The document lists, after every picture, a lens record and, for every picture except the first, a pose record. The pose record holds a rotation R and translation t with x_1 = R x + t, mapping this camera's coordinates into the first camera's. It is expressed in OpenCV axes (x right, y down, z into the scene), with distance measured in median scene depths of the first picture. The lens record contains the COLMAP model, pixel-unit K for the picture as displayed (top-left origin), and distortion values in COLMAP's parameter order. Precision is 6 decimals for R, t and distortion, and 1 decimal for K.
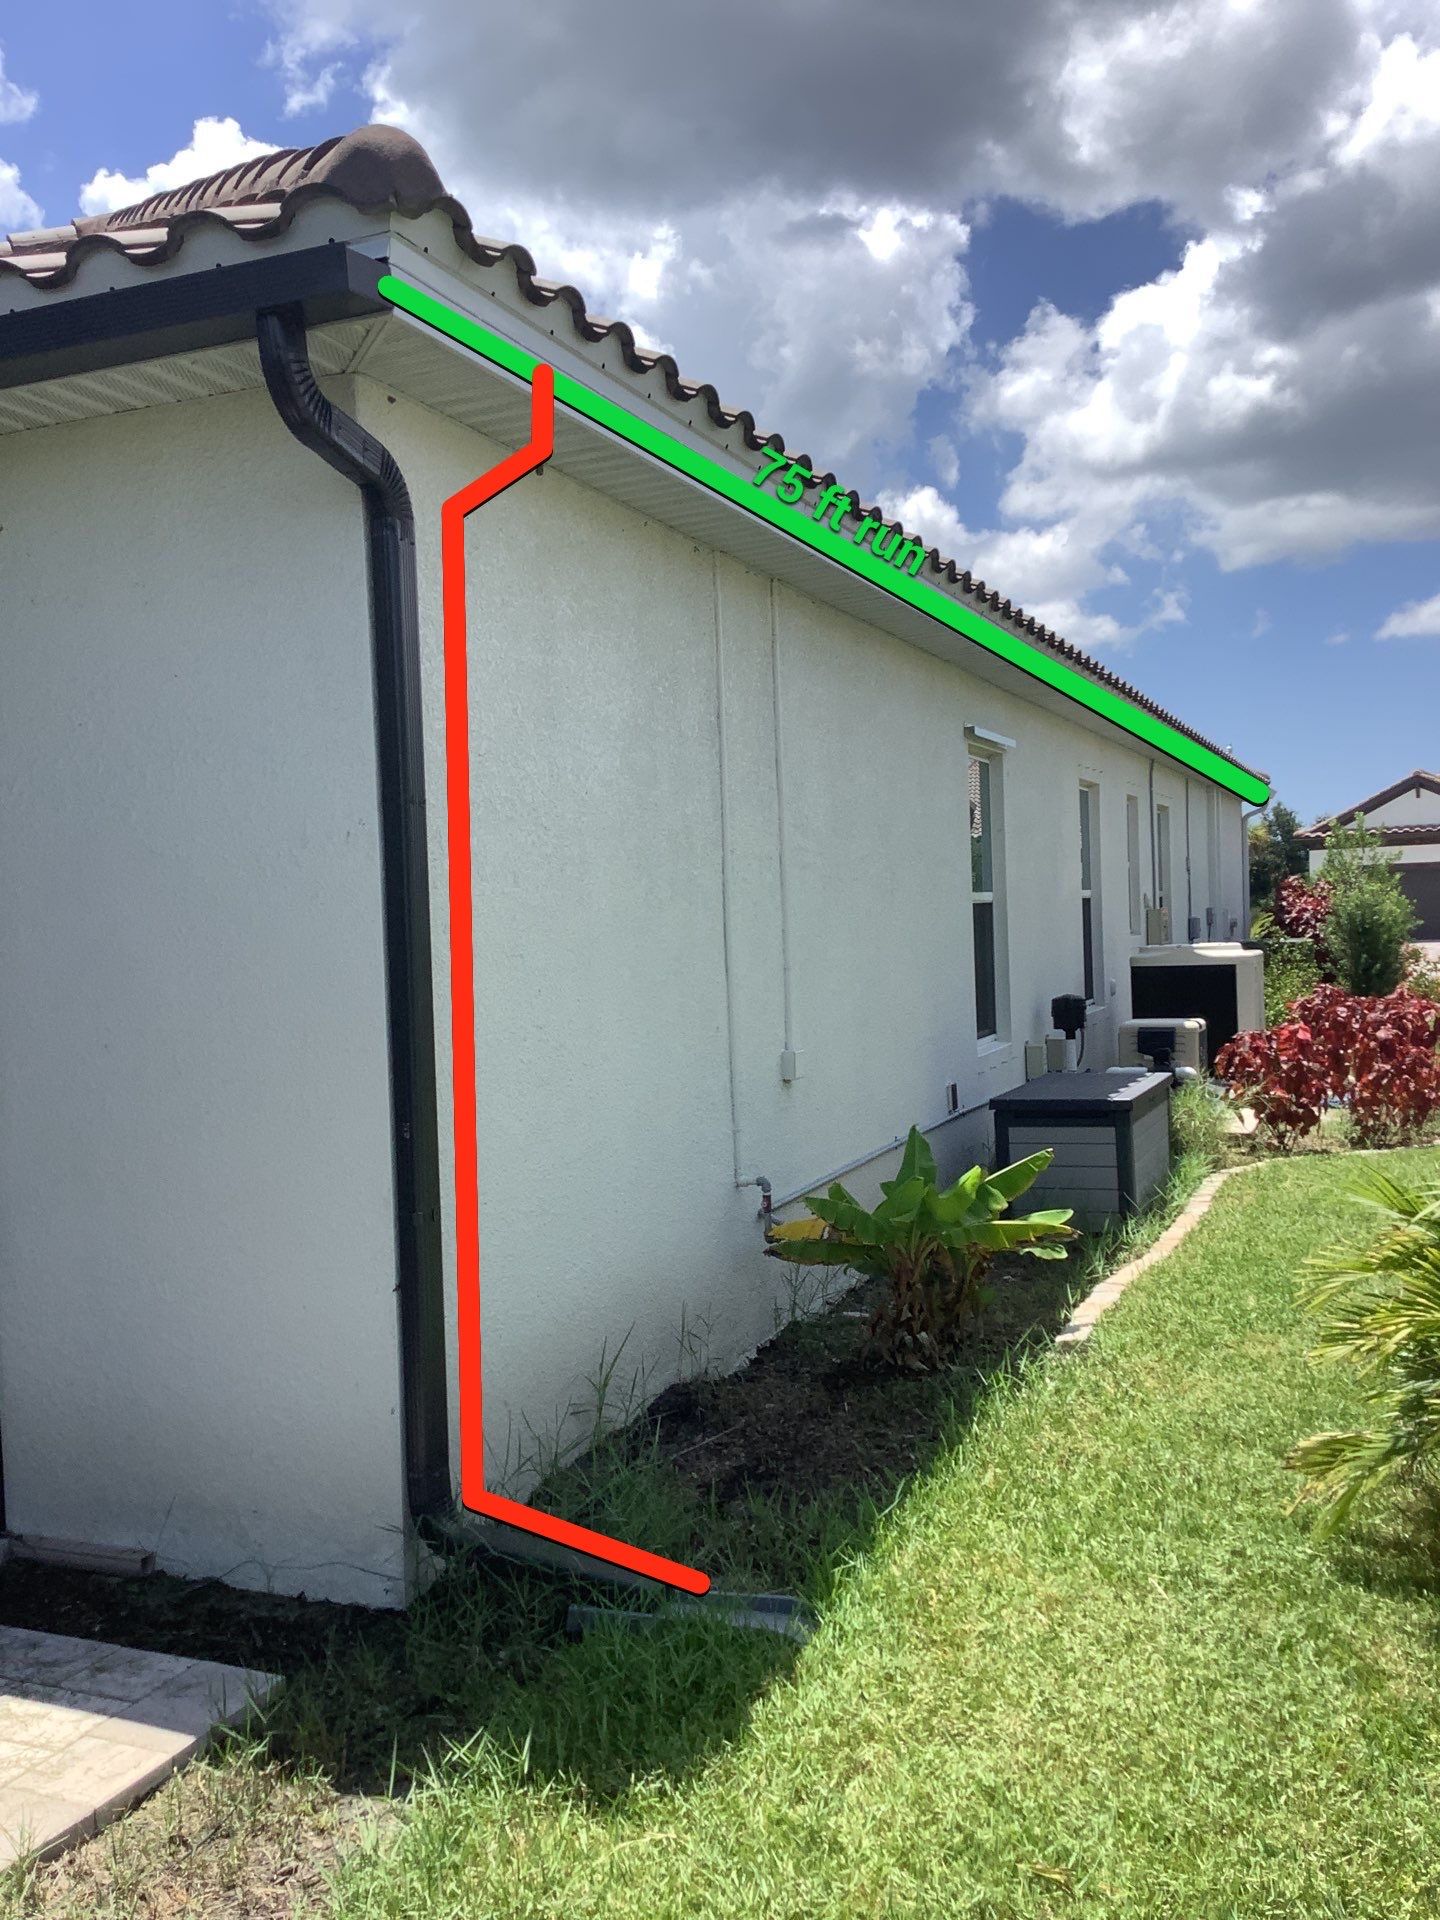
lens RADIAL K [[1678.1, 0, 717.7], [0, 1678.1, 961.8], [0, 0, 1]] dist [0.012256, 0.000910]
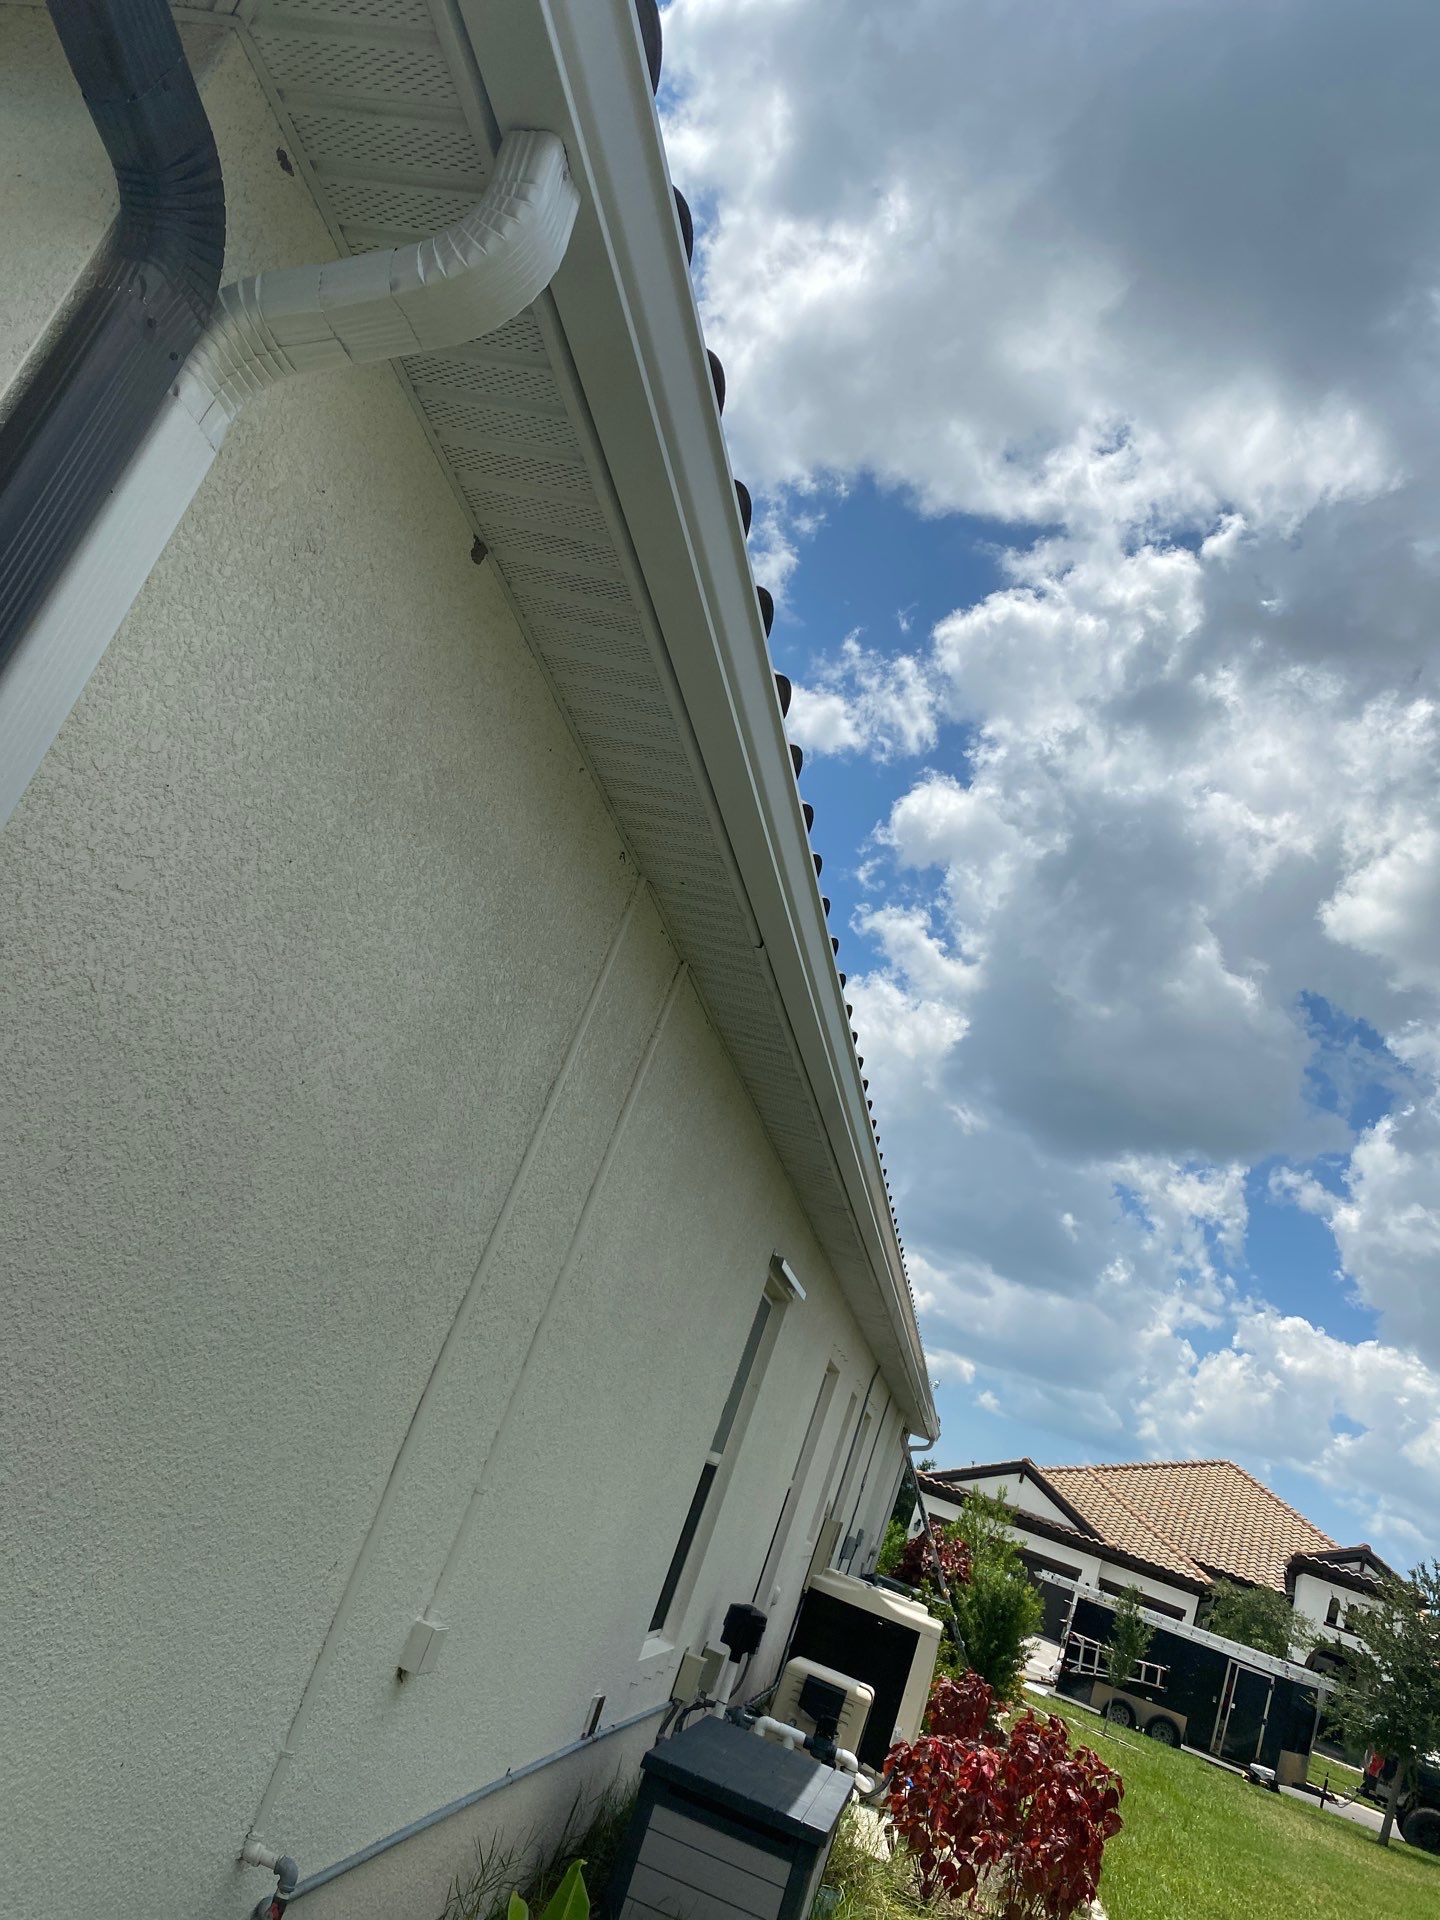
lens RADIAL K [[1444.7, 0, 713.1], [0, 1444.7, 927.8], [0, 0, 1]] dist [0.073104, -0.183057]
pose [[0.905721, 0.416928, 0.076426, -0.006242], [-0.367367, 0.862057, -0.349142, -0.012213], [-0.211451, 0.288149, 0.933948, 0.222994]]
